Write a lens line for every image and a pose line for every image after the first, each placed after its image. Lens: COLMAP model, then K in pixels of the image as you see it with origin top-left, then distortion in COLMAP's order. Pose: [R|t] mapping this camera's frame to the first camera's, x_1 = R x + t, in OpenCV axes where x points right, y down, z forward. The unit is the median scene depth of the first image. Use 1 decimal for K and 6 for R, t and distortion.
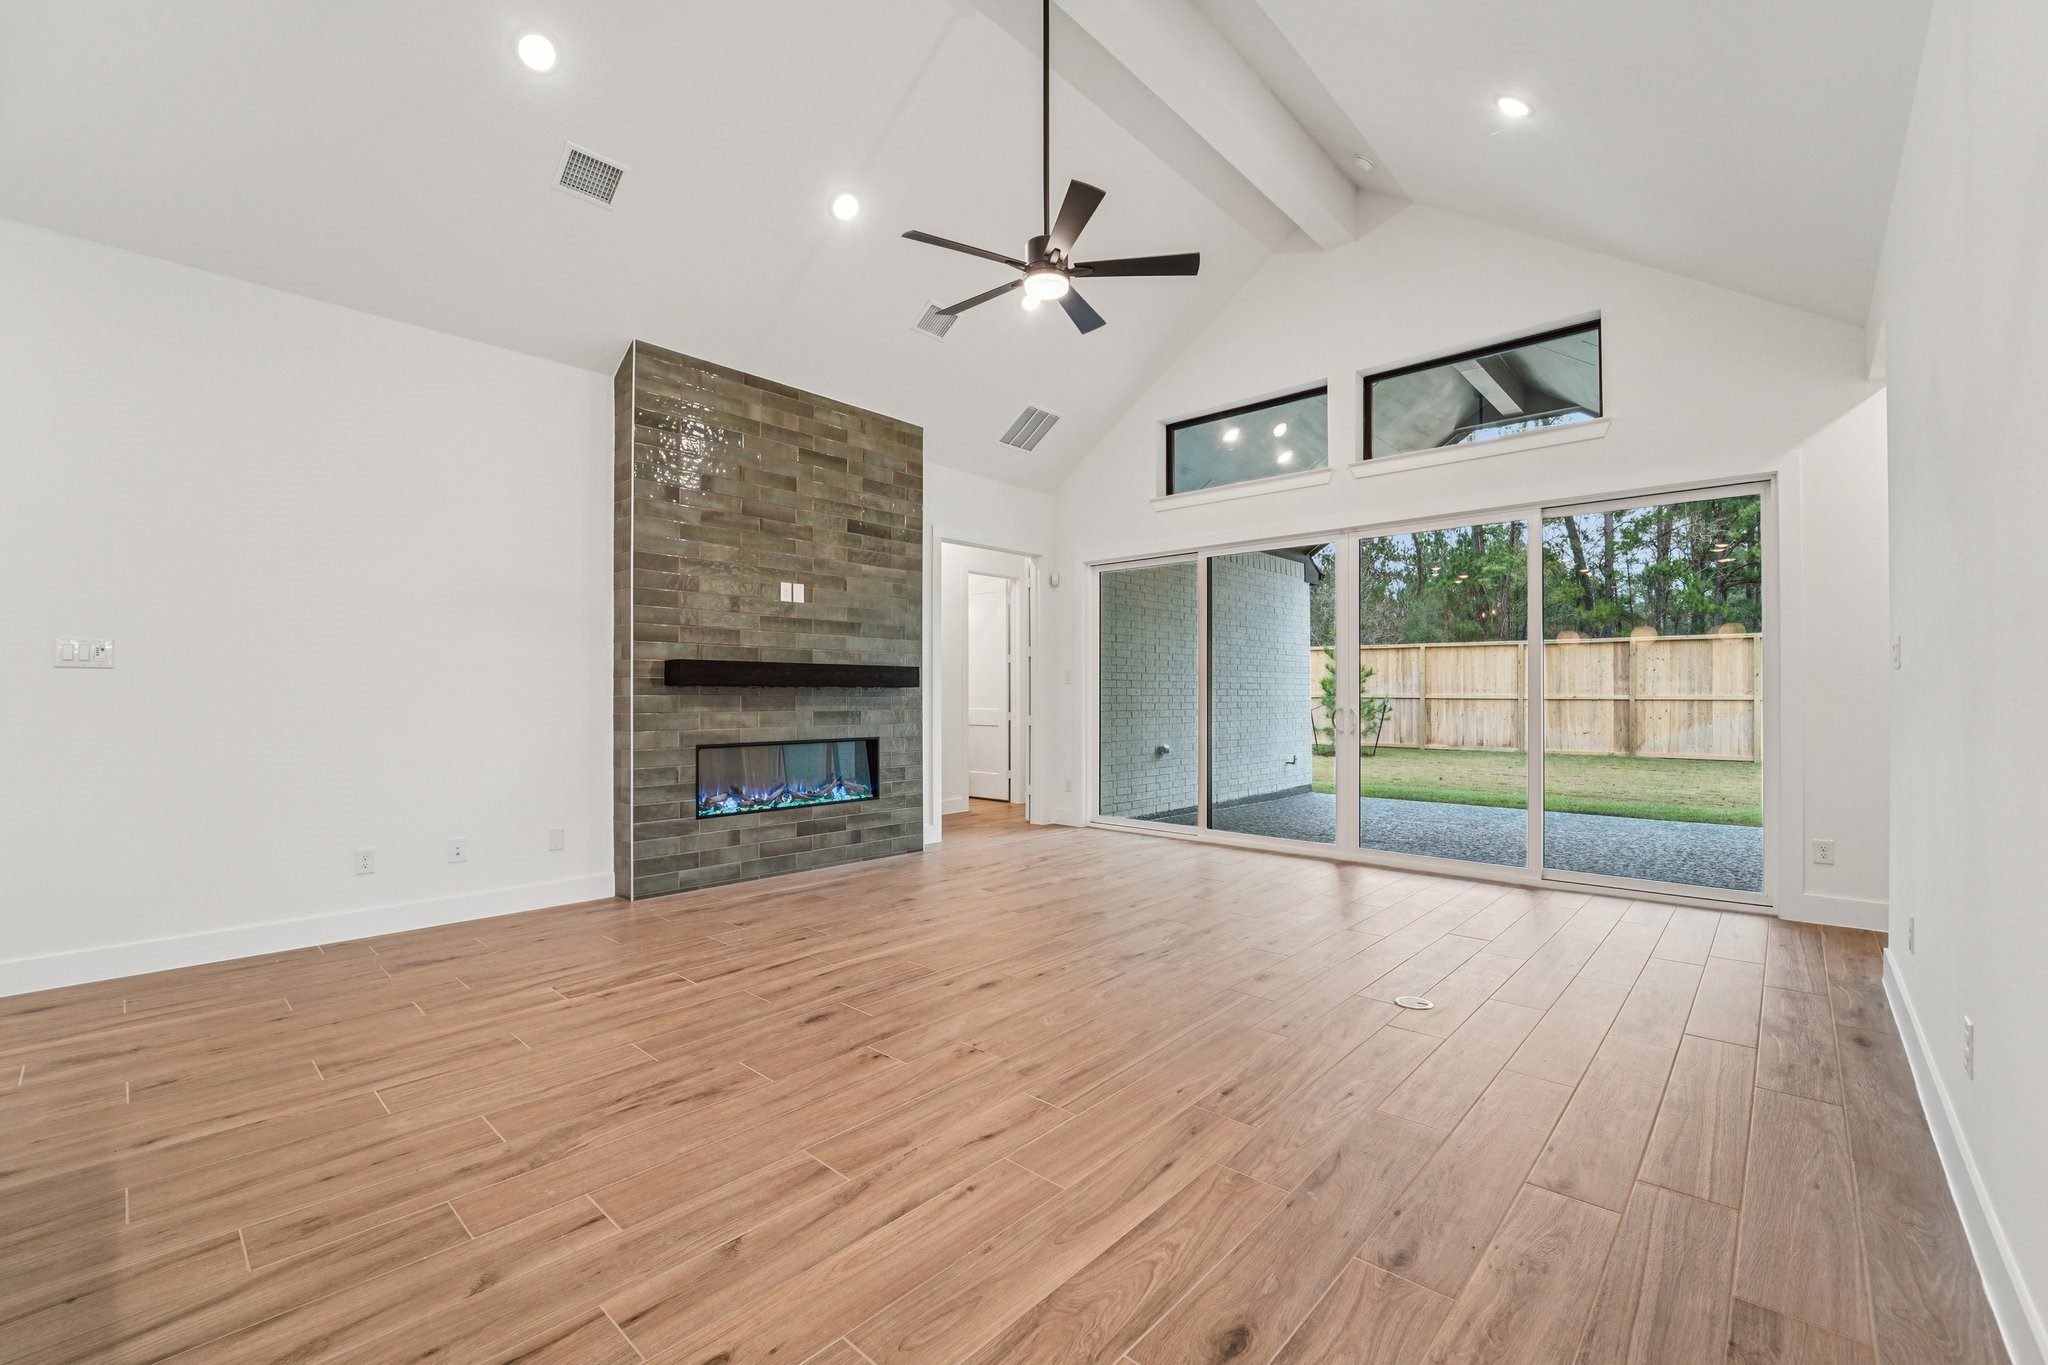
lens RADIAL K [[845.5, 0, 1021.1], [0, 845.5, 688.1], [0, 0, 1]] dist [0.000275, -0.000001]
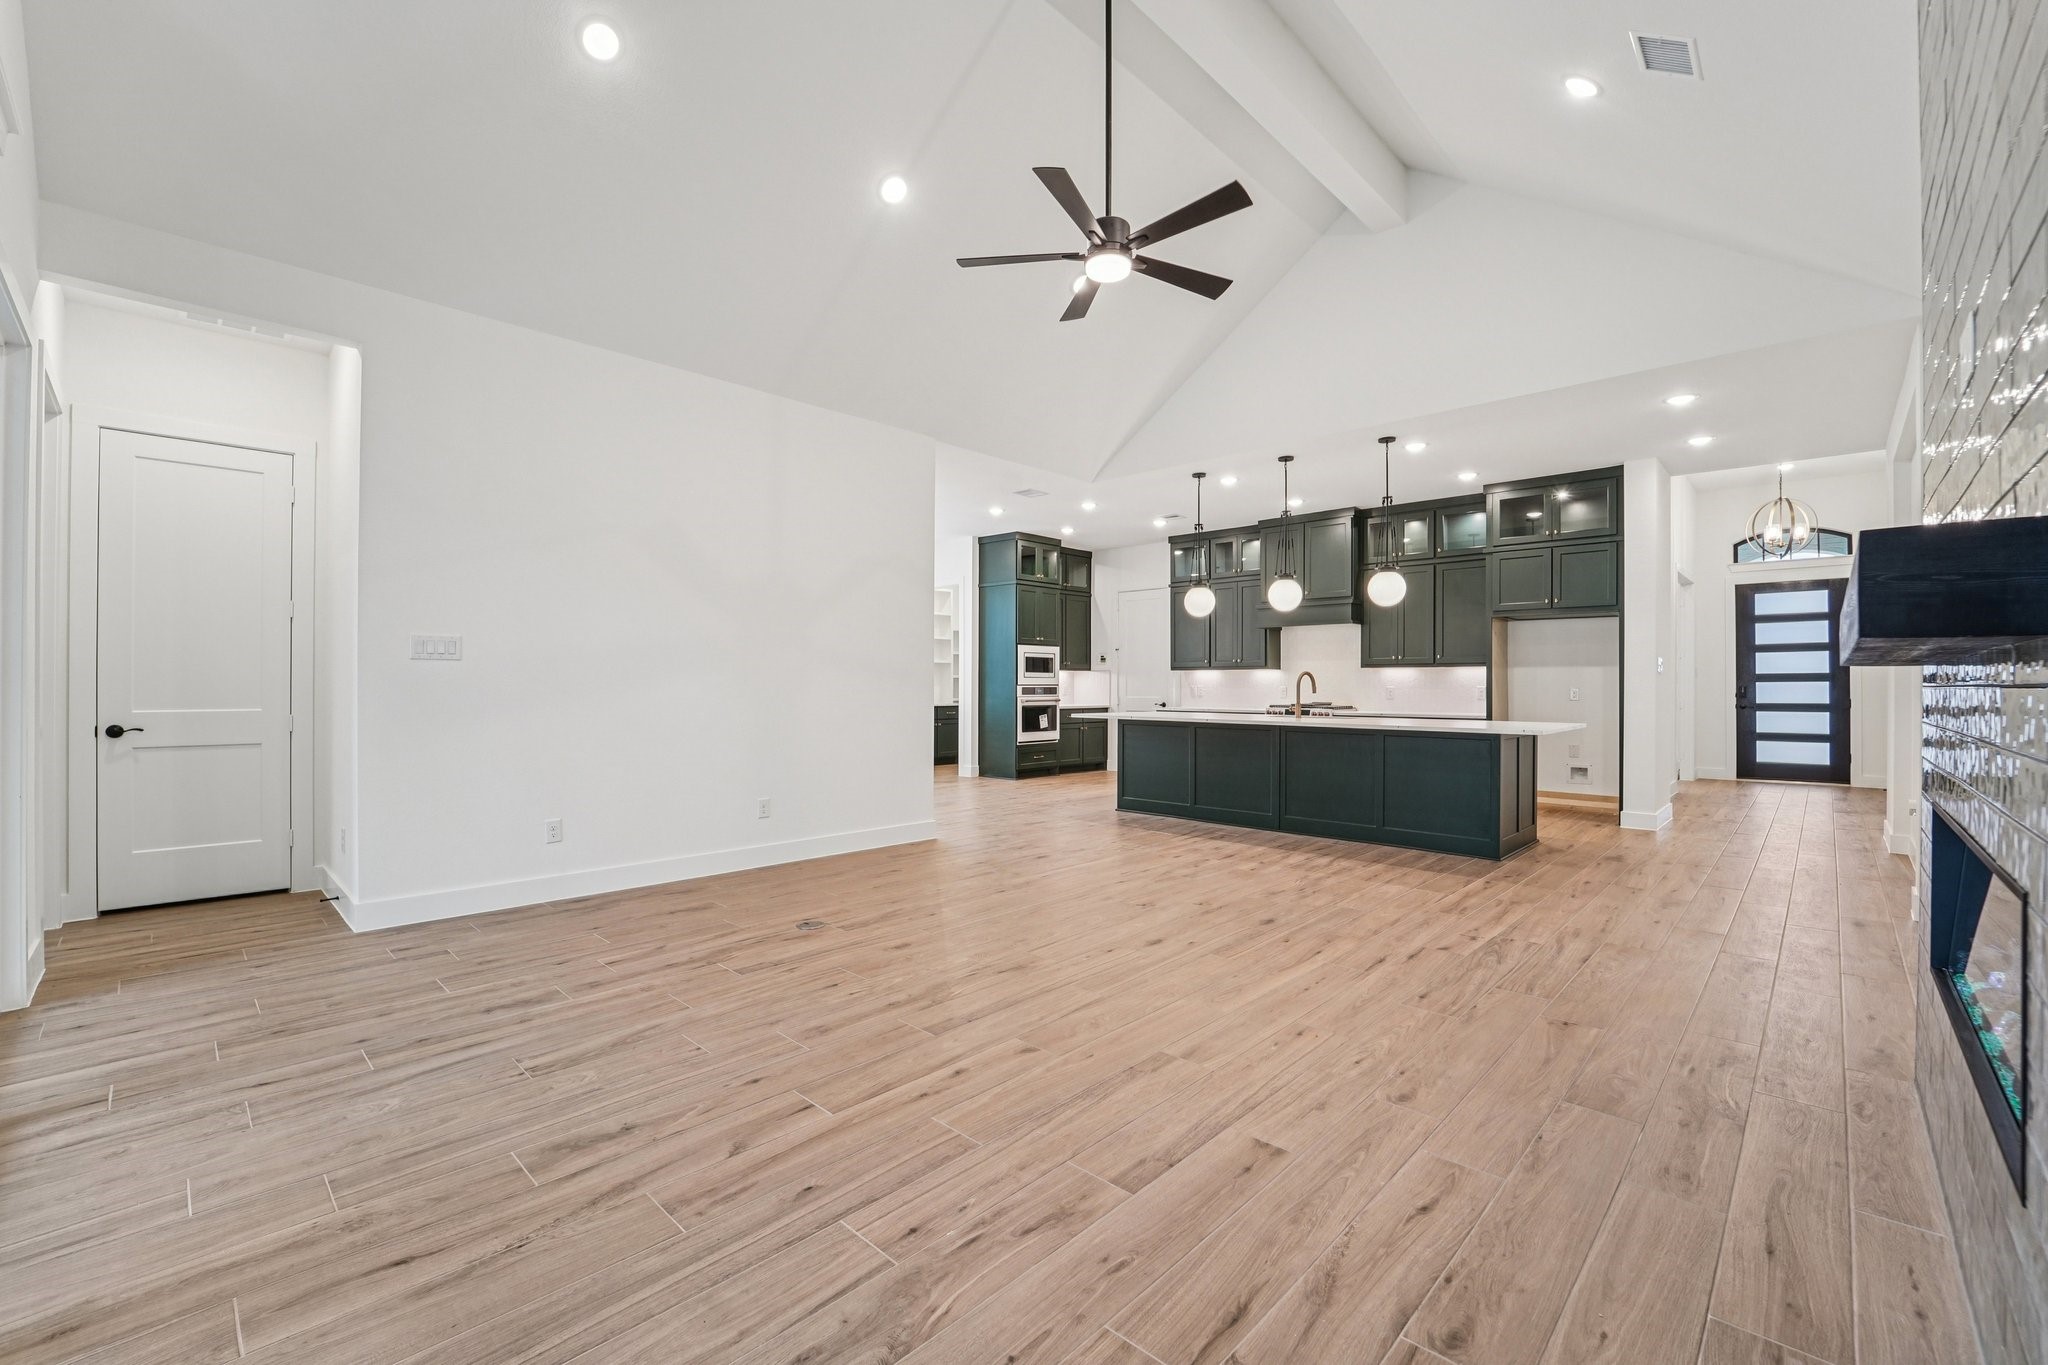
lens RADIAL K [[845.5, 0, 1027.7], [0, 845.5, 684.6], [0, 0, 1]] dist [0.000275, -0.000001]
pose [[-0.999746, -0.004794, 0.022029, 0.104193], [-0.005041, 0.999925, -0.011150, 0.022011], [-0.021974, -0.011259, -0.999695, 2.094844]]
